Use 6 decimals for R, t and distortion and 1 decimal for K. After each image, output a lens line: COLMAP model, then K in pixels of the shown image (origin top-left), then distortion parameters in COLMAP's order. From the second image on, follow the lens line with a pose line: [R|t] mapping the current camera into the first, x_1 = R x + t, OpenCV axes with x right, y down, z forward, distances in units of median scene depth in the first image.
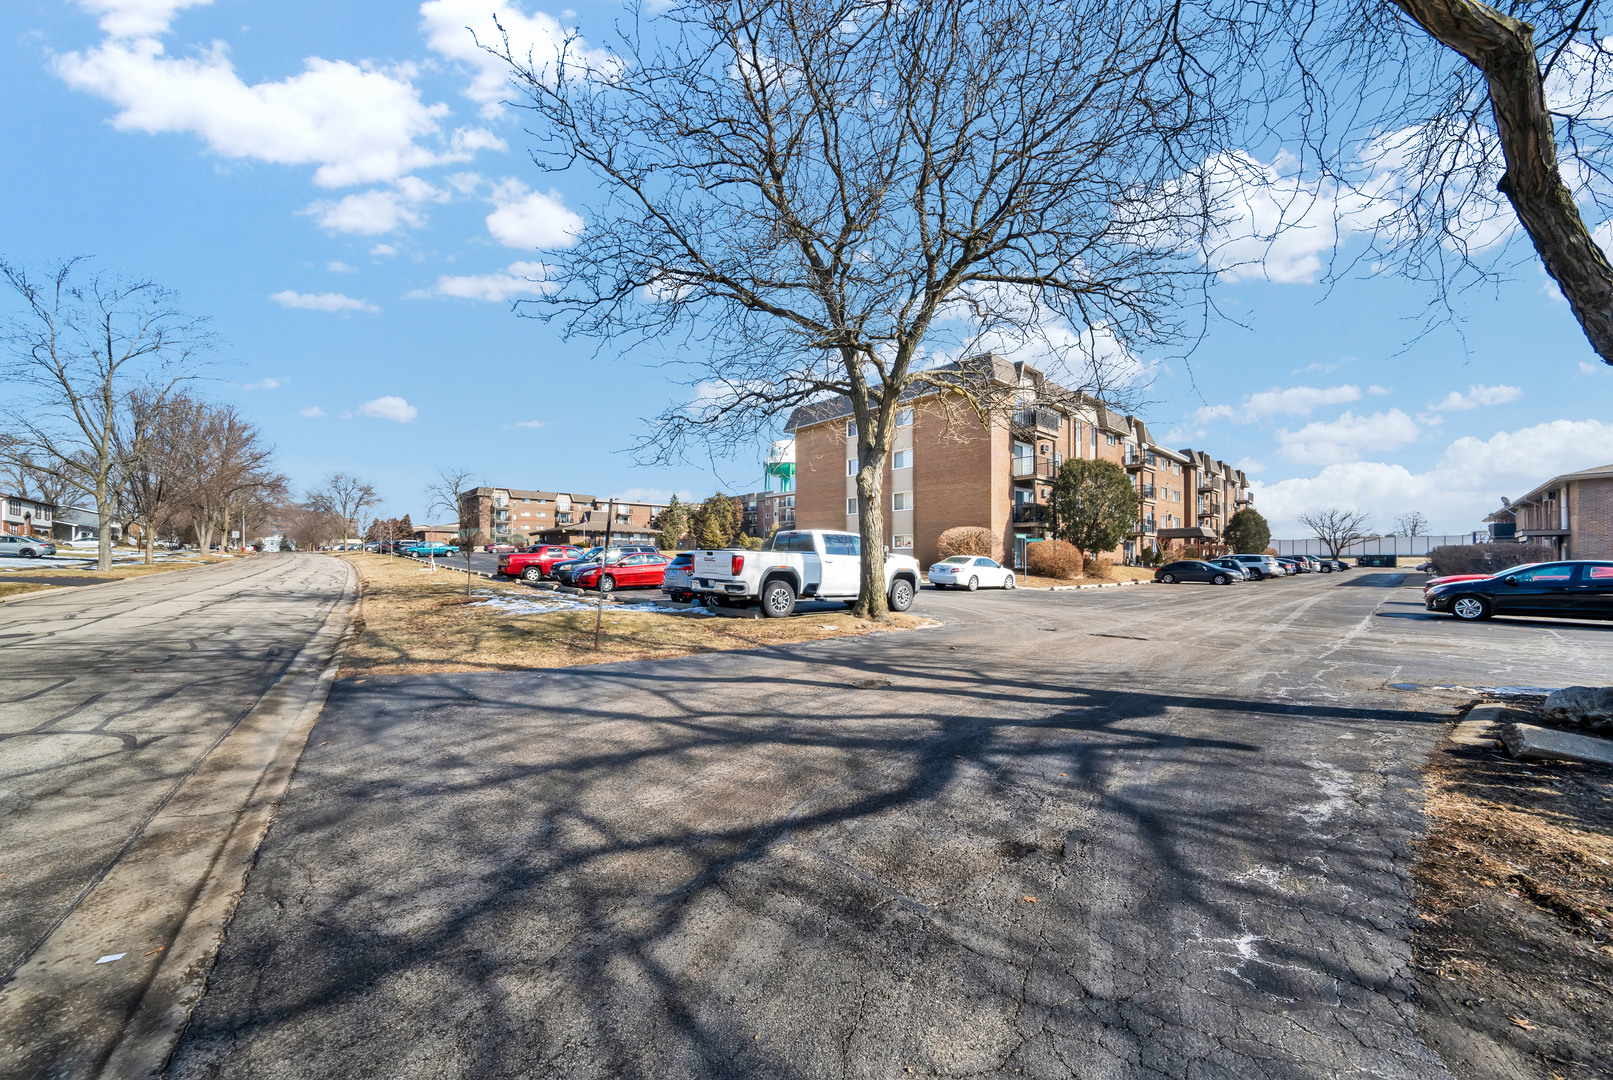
lens RADIAL K [[596.3, 0, 808.0], [0, 596.3, 563.5], [0, 0, 1]] dist [-0.021576, -0.000073]
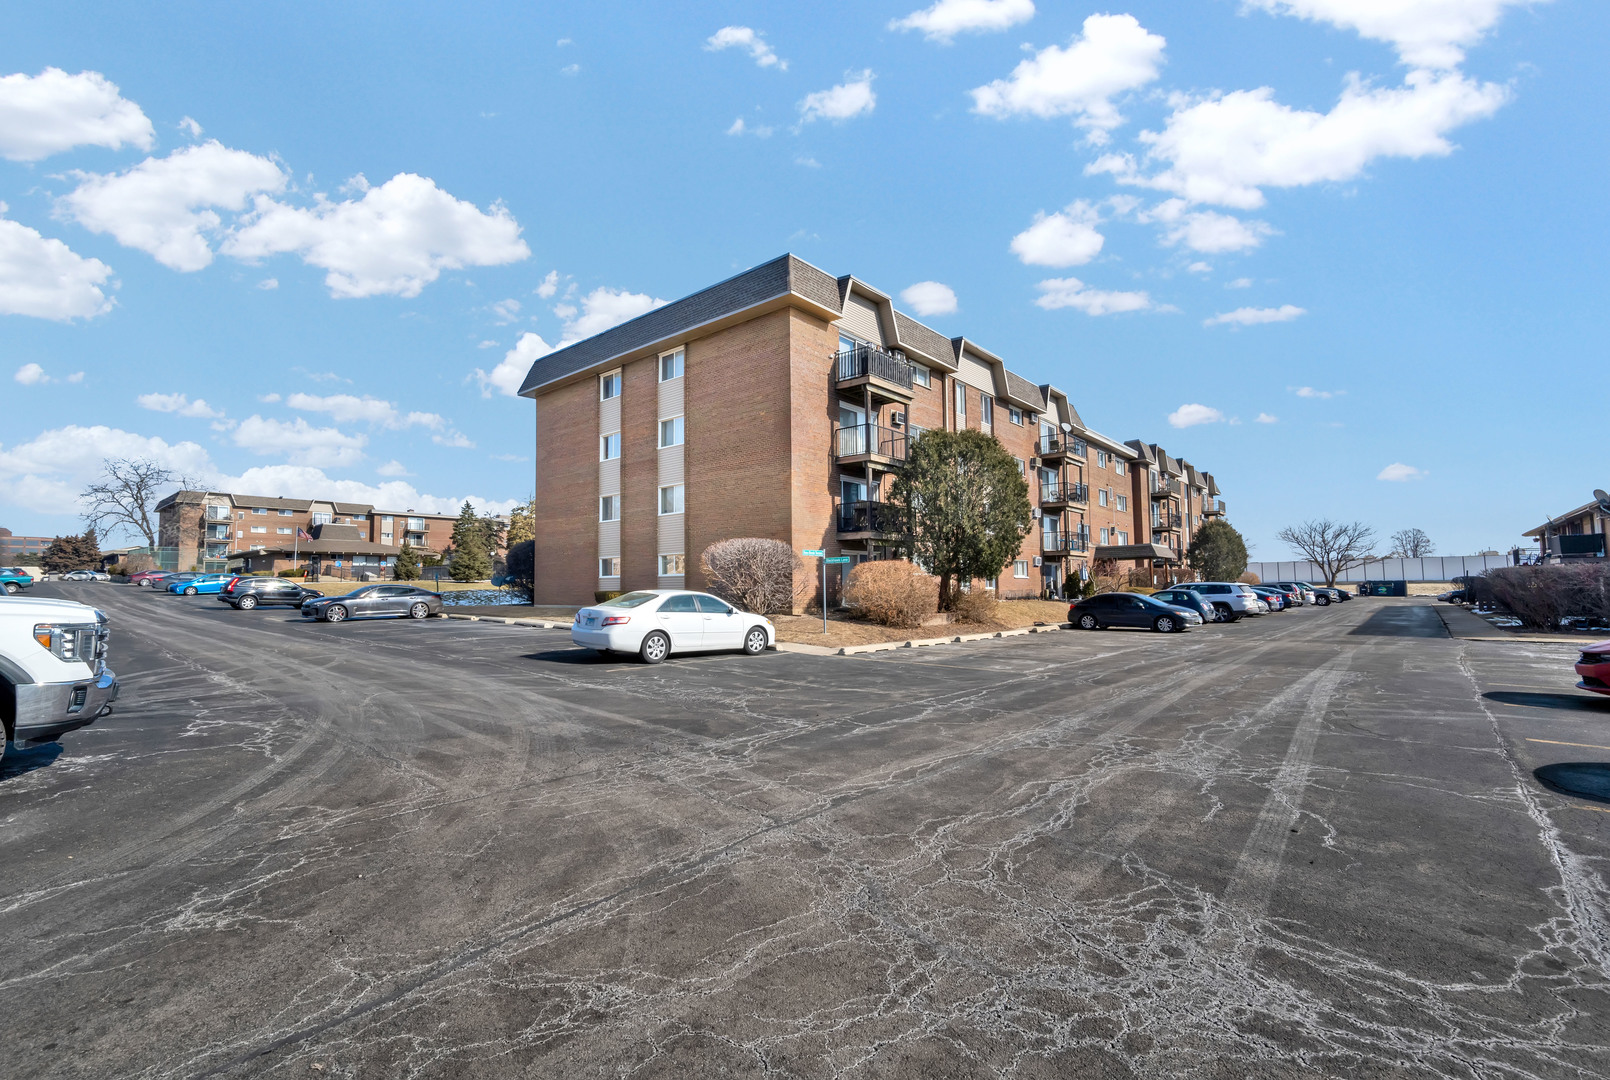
lens RADIAL K [[697.8, 0, 805.0], [0, 697.8, 540.0], [0, 0, 1]] dist [0.000430, 0.000100]
pose [[0.995619, -0.000092, 0.093499, 0.158318], [0.007279, 0.997041, -0.076530, -0.004313], [-0.093216, 0.076875, 0.992674, 0.189177]]
